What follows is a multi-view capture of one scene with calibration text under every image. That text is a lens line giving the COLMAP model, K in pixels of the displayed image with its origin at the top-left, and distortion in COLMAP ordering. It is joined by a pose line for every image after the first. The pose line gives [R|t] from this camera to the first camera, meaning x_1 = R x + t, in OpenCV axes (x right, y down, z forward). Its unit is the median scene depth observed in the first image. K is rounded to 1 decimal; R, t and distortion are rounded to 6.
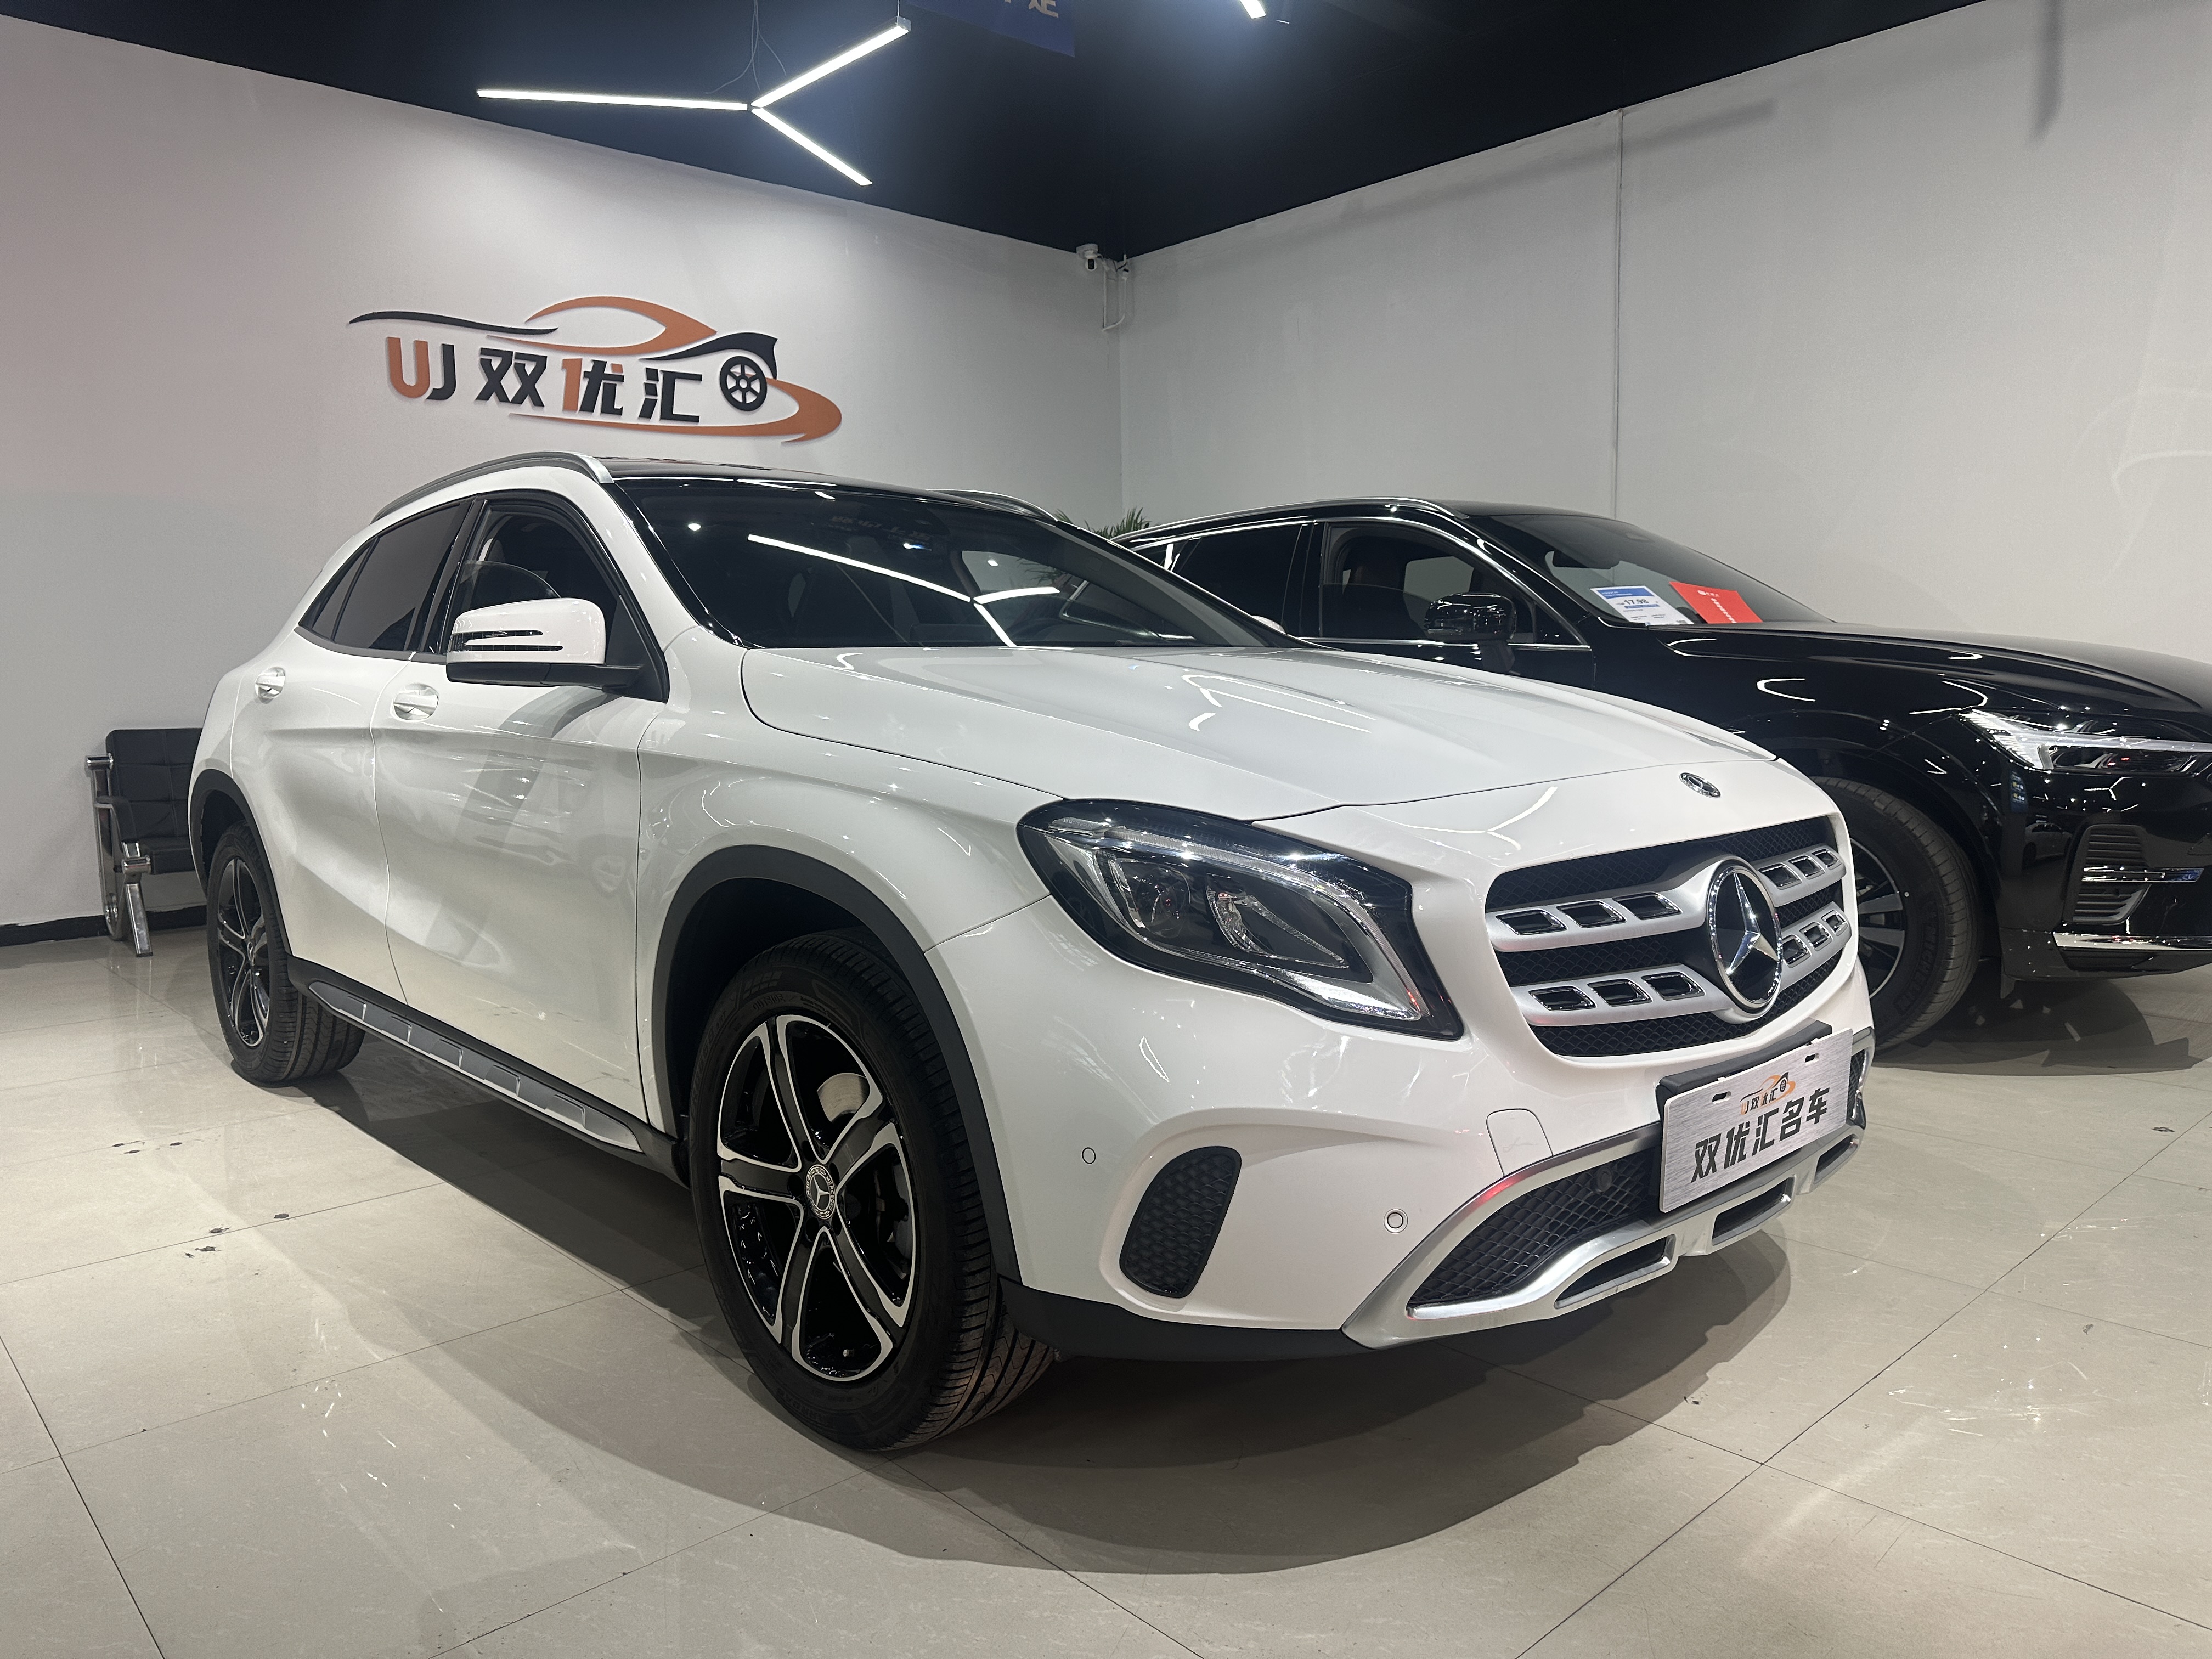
lens RADIAL K [[1652.8, 0, 1106.0], [0, 1652.8, 829.5], [0, 0, 1]] dist [0.126253, -0.319853]
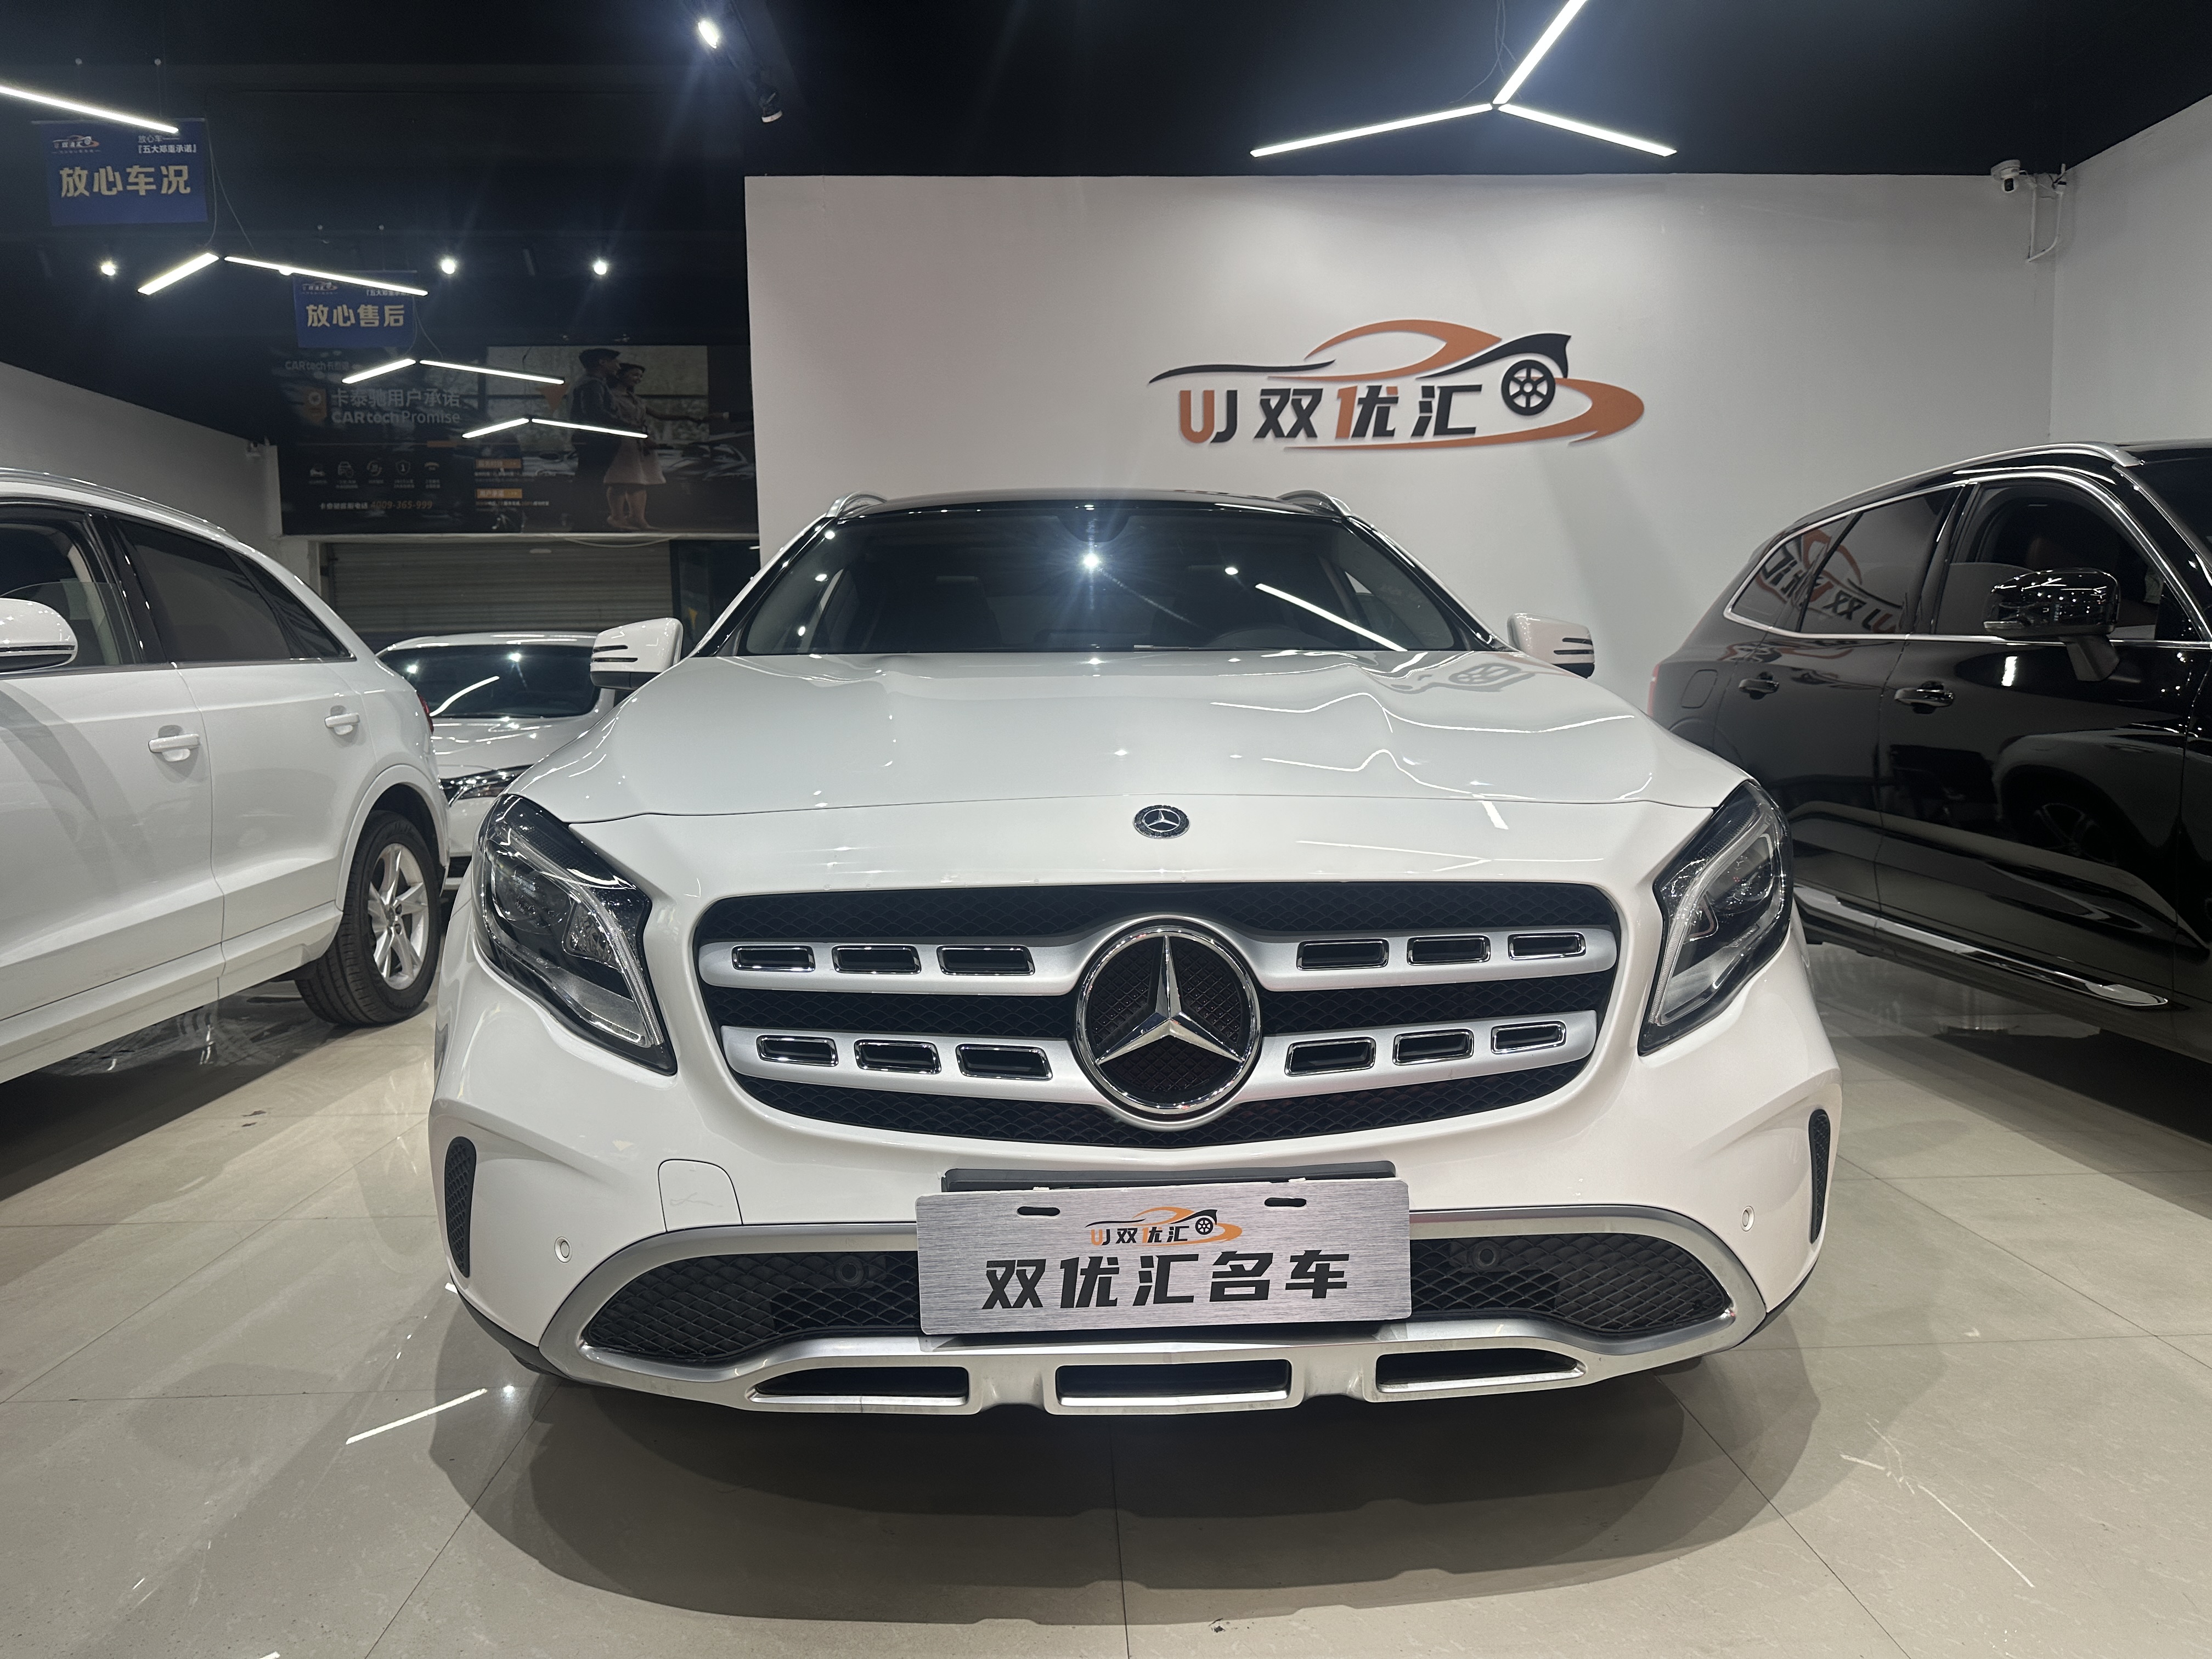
lens RADIAL K [[1652.8, 0, 1106.0], [0, 1652.8, 829.5], [0, 0, 1]] dist [0.126253, -0.319853]
pose [[0.729079, 0.055241, -0.682197, 0.298624], [-0.062371, 0.997953, 0.014152, -0.010924], [0.681582, 0.032231, 0.731031, 0.144194]]
